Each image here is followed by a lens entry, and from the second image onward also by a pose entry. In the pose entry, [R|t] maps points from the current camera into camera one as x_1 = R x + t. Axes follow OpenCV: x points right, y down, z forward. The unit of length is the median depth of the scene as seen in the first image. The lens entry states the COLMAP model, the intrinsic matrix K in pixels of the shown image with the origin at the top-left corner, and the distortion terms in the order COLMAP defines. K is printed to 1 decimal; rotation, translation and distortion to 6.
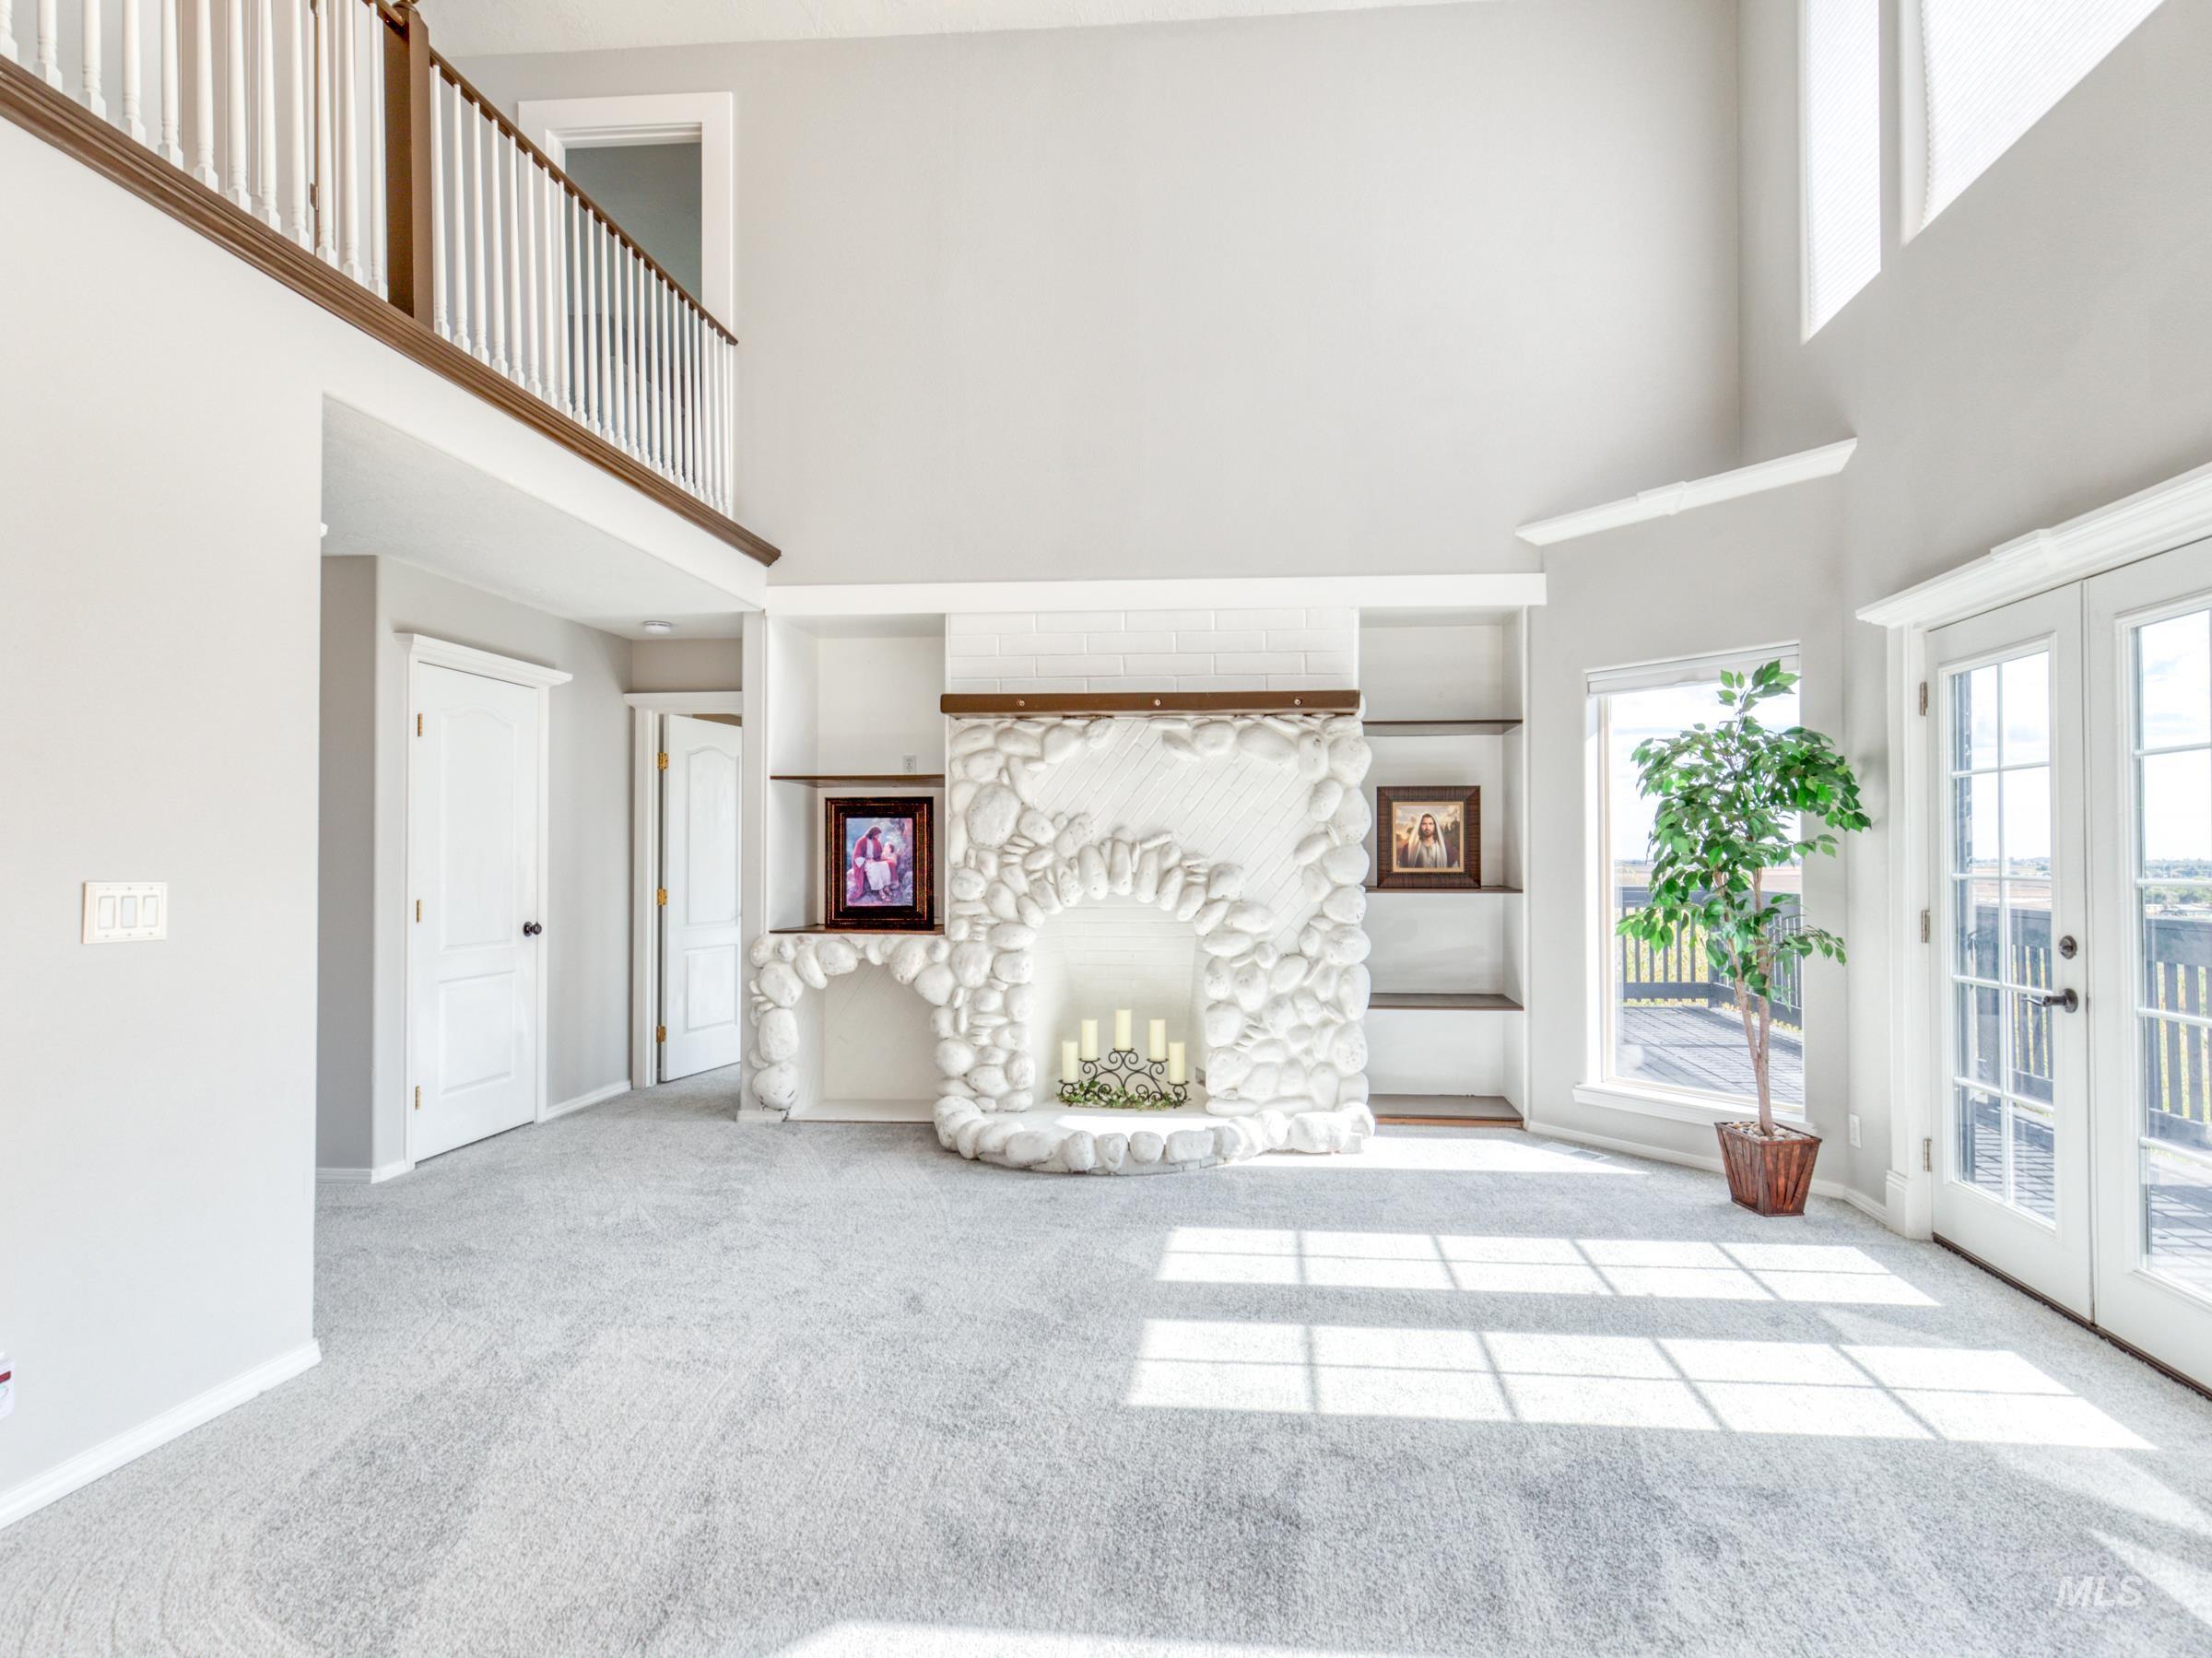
lens RADIAL K [[1150.1, 0, 1115.1], [0, 1150.1, 839.4], [0, 0, 1]] dist [0.004485, 0.000168]
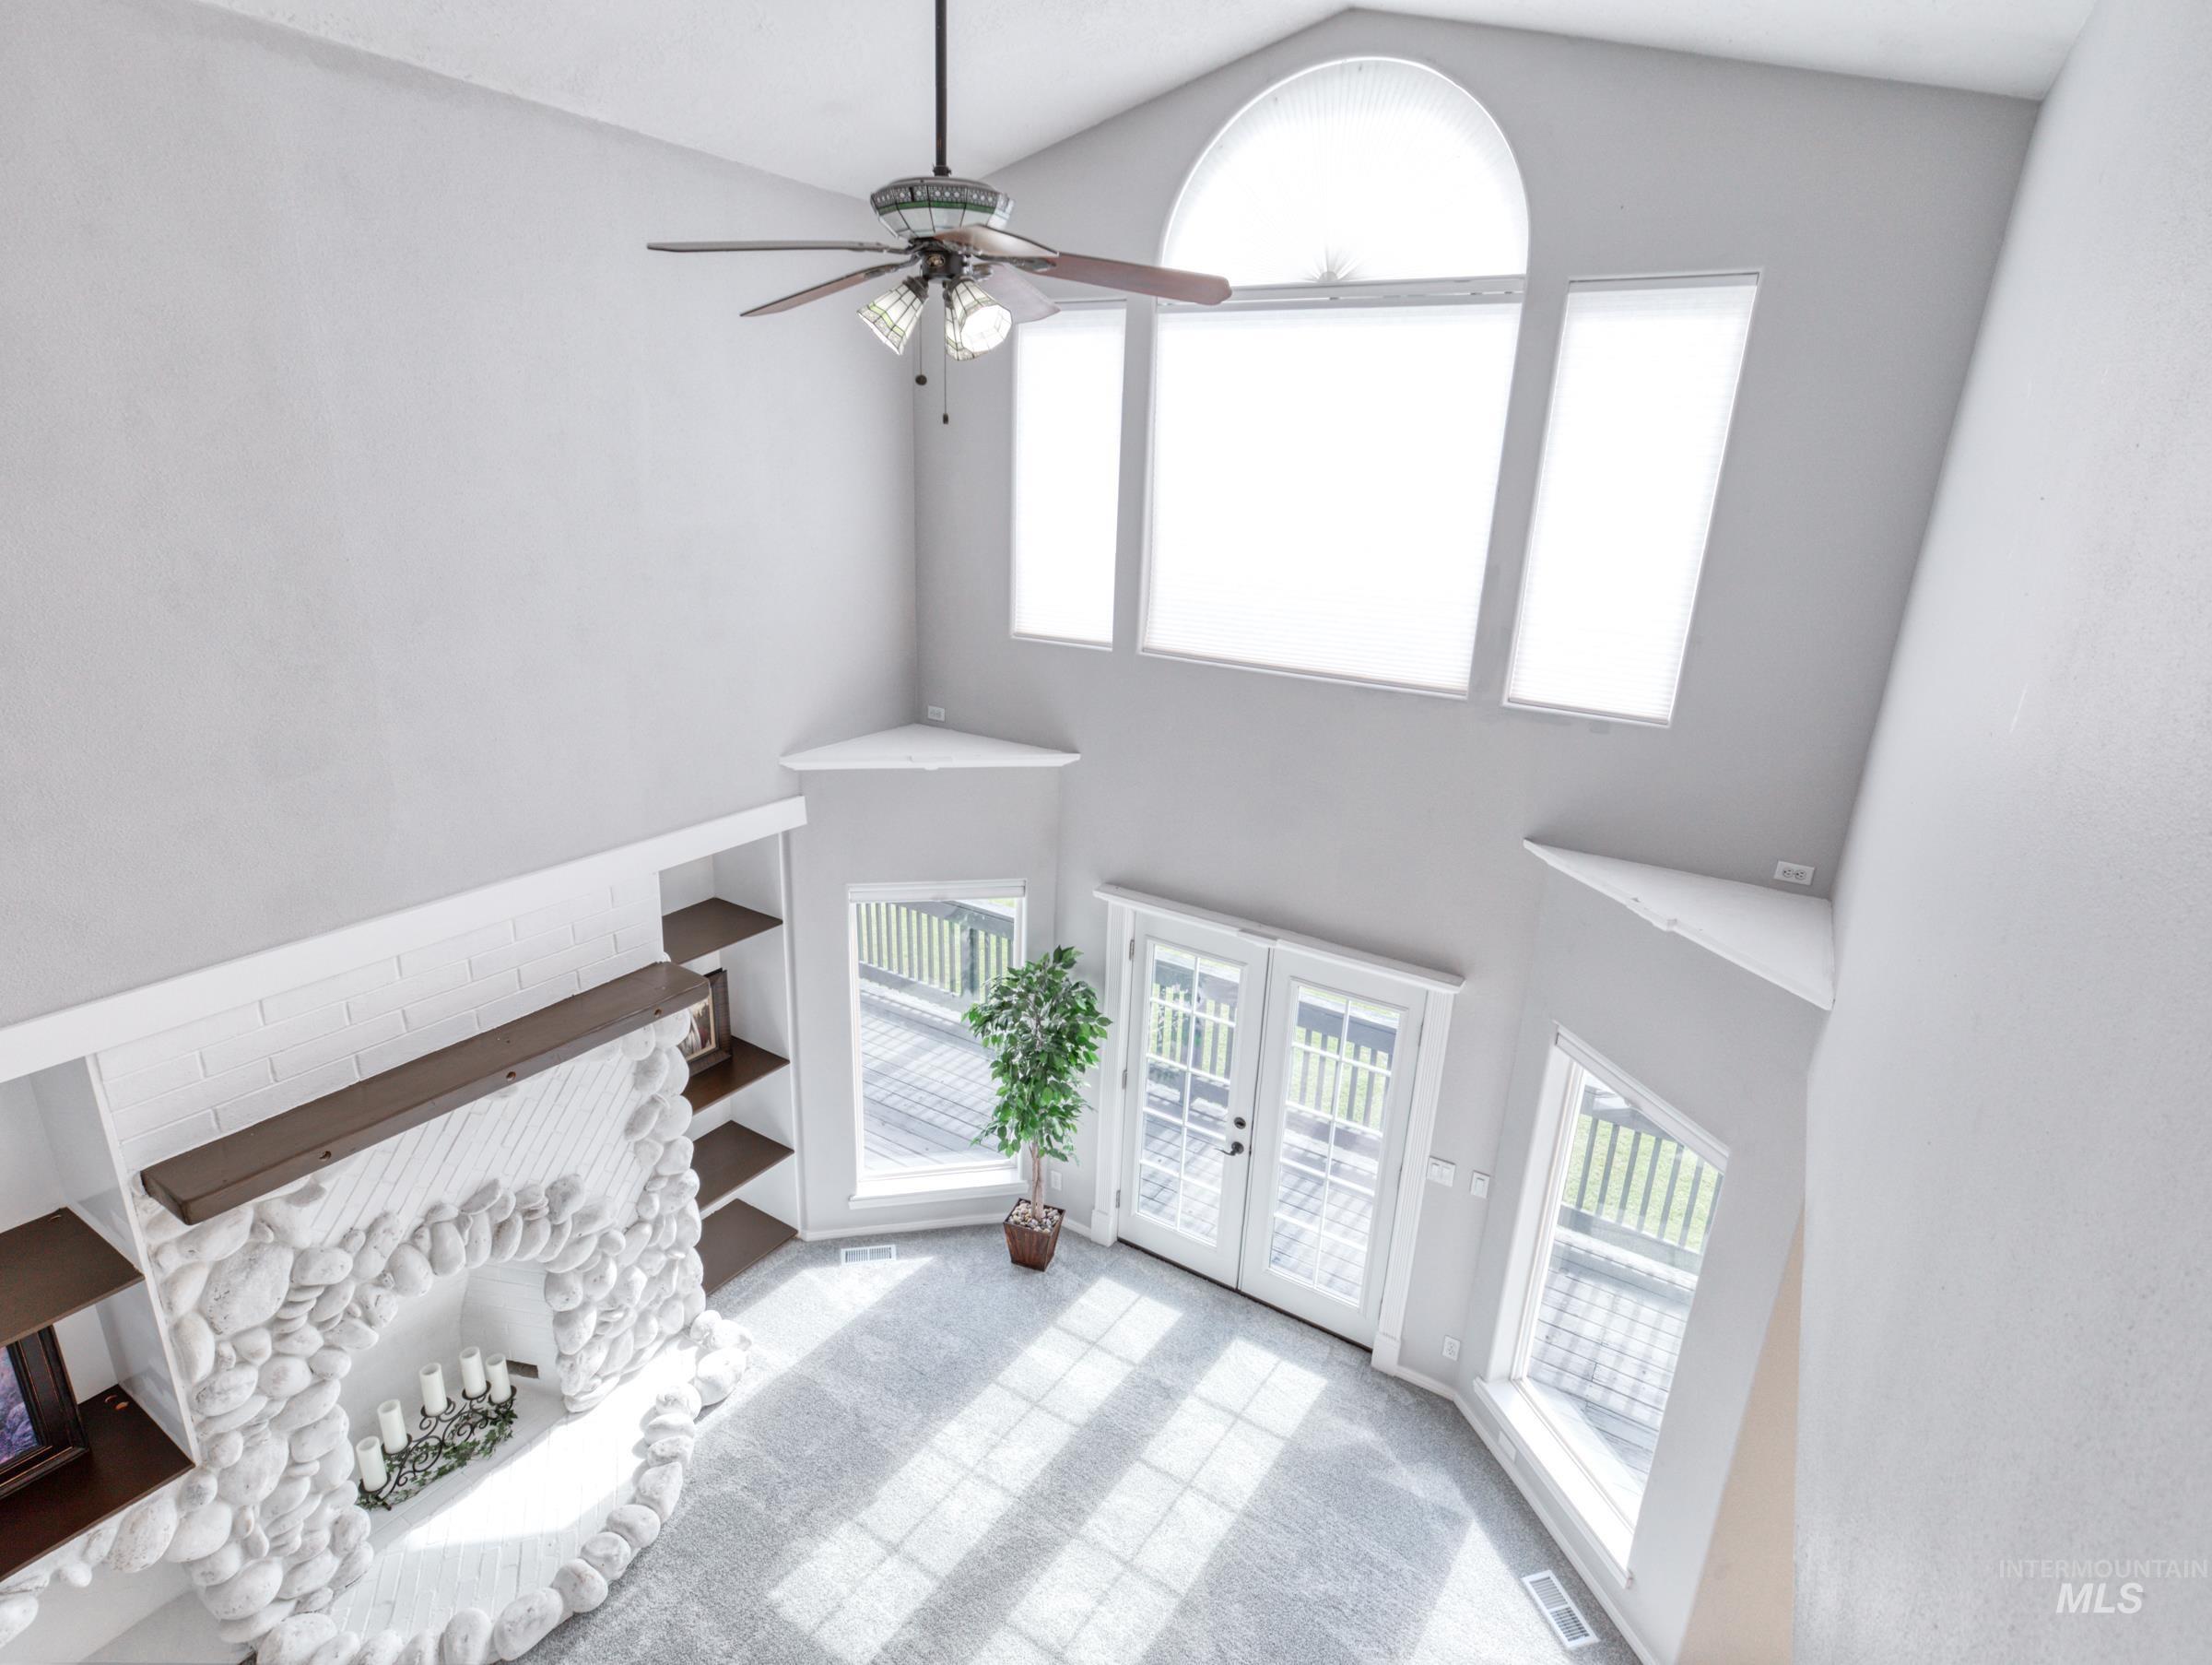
lens RADIAL K [[1150.3, 0, 1116.8], [0, 1150.3, 853.5], [0, 0, 1]] dist [0.004485, 0.000168]
pose [[0.431328, -0.279220, 0.857900, -0.408878], [-0.045418, 0.942977, 0.329745, -0.525851], [-0.901051, -0.181192, 0.394050, 0.308619]]
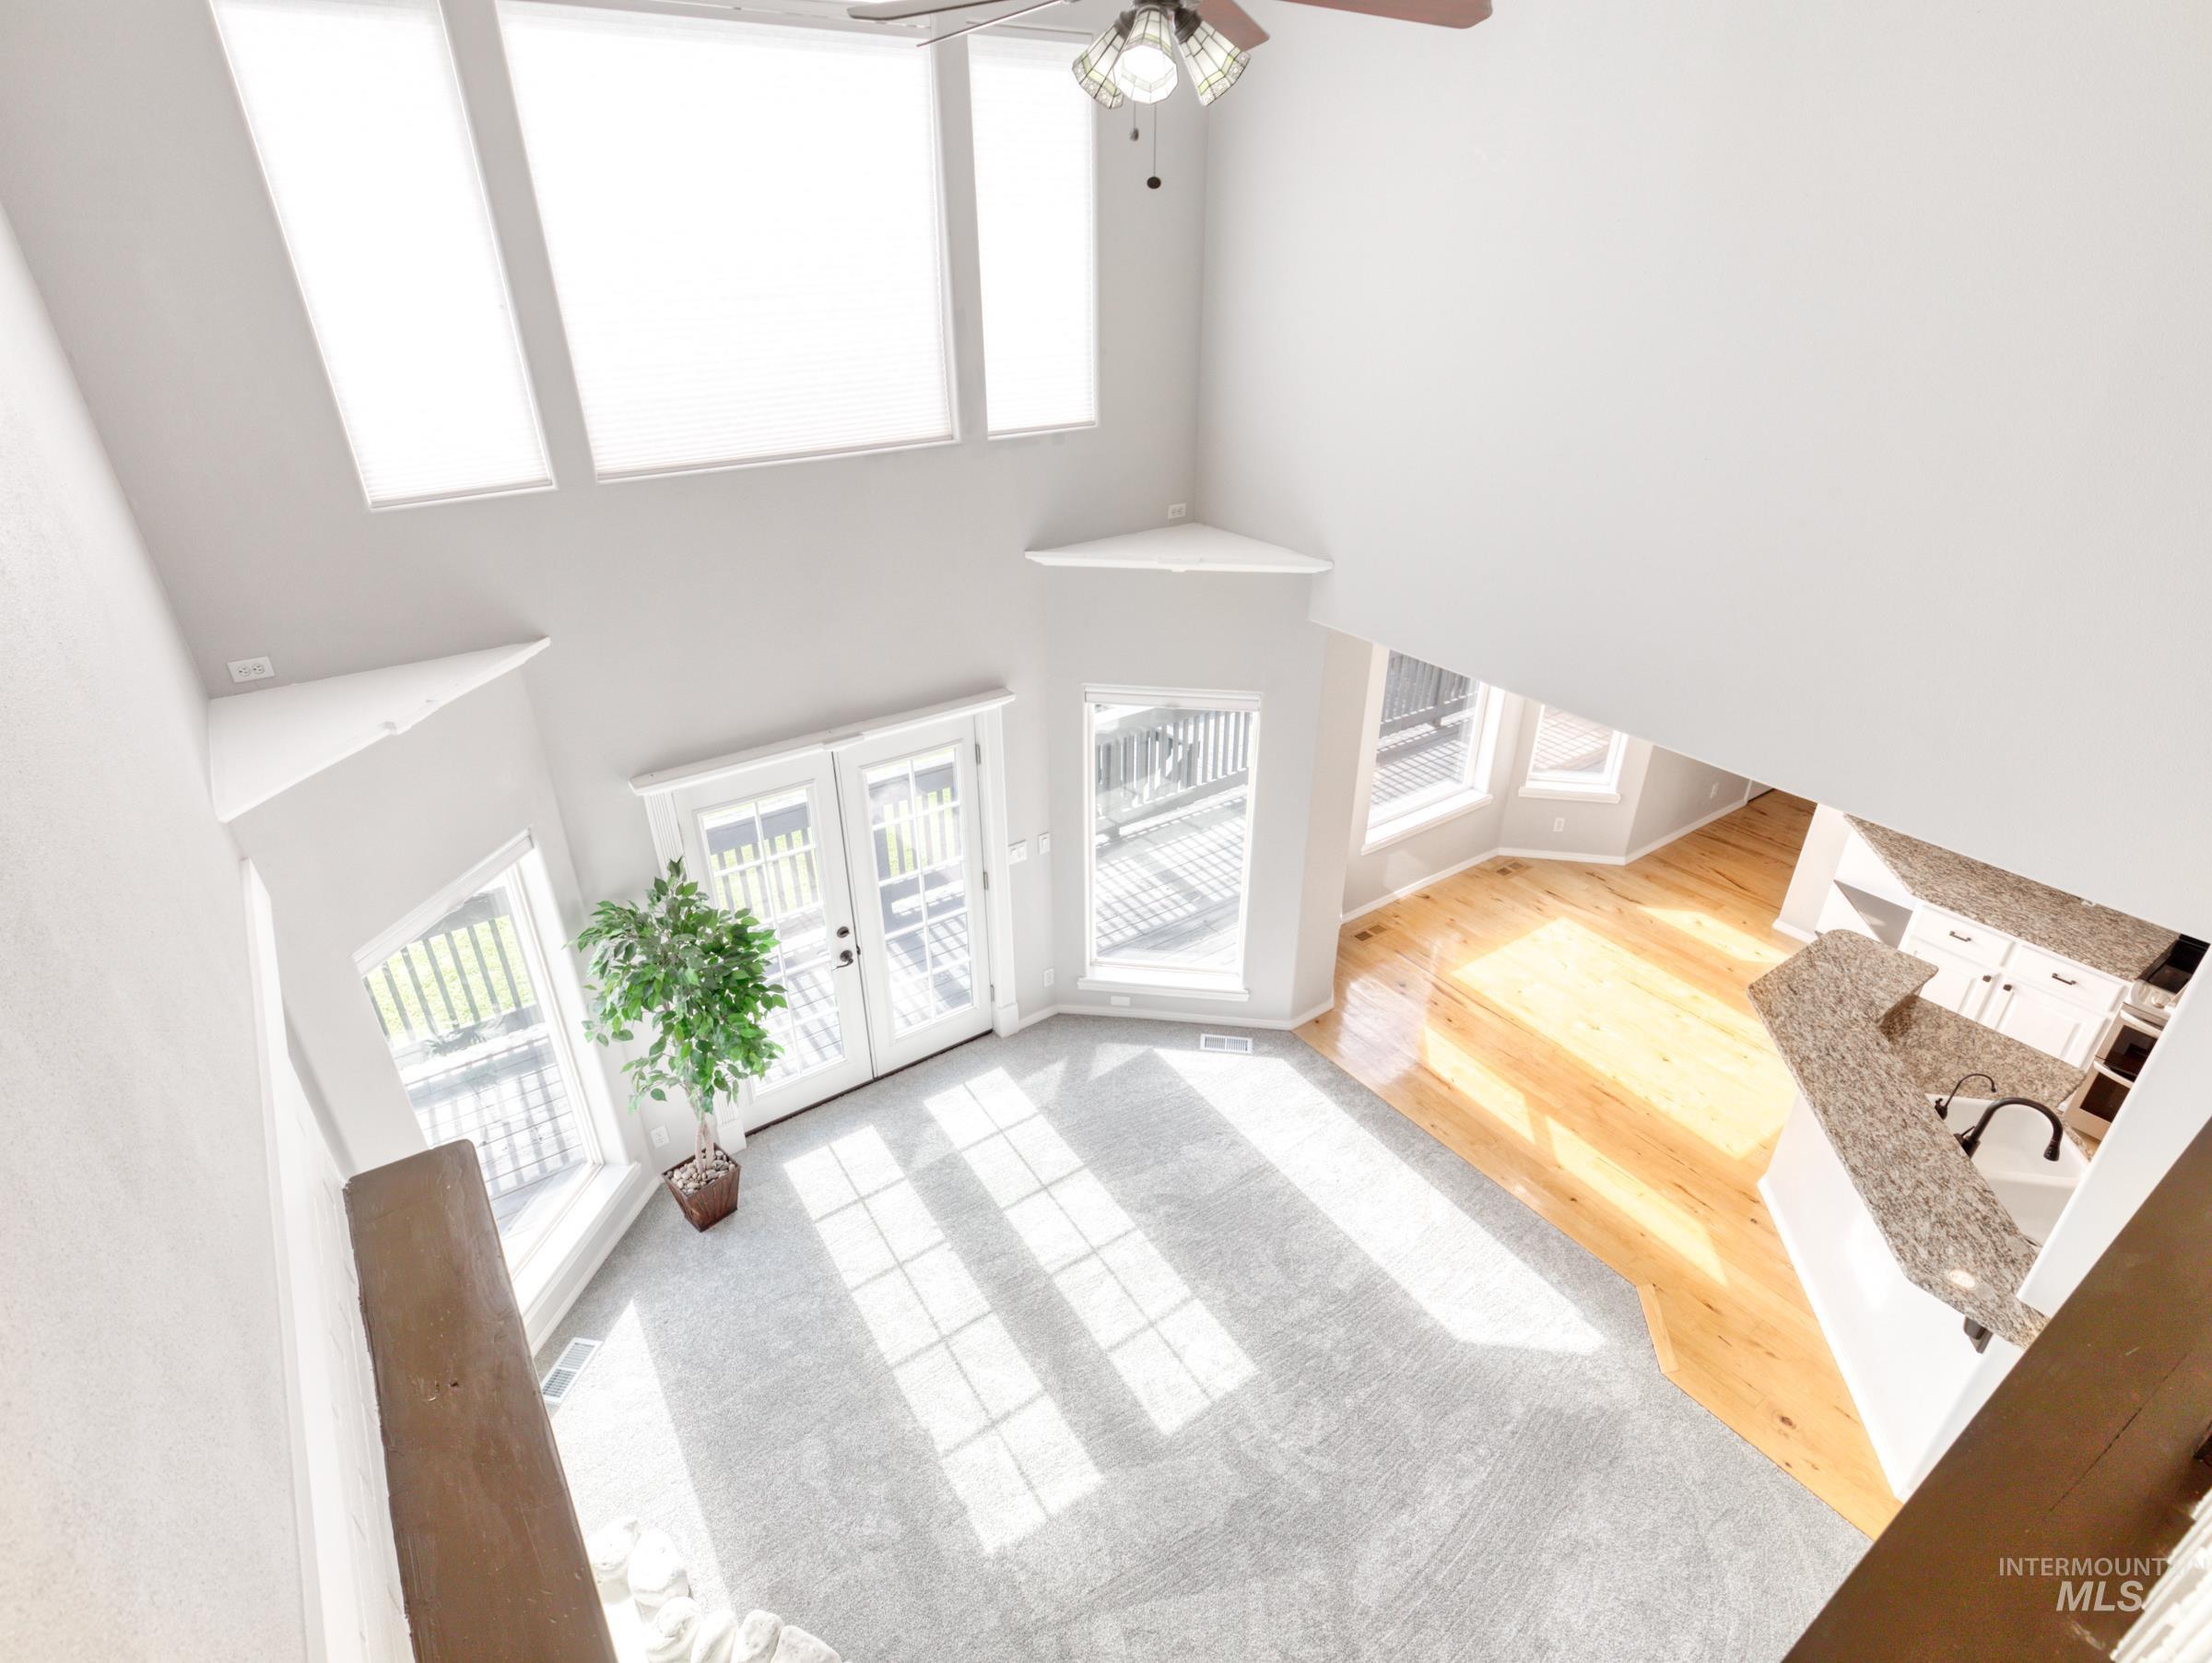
lens RADIAL K [[1150.2, 0, 1078.1], [0, 1150.2, 860.4], [0, 0, 1]] dist [0.004485, 0.000168]
pose [[-0.678016, -0.361618, 0.639942, -0.322097], [-0.009638, 0.874913, 0.484184, -0.521078], [-0.734984, 0.322117, -0.596691, 1.032457]]
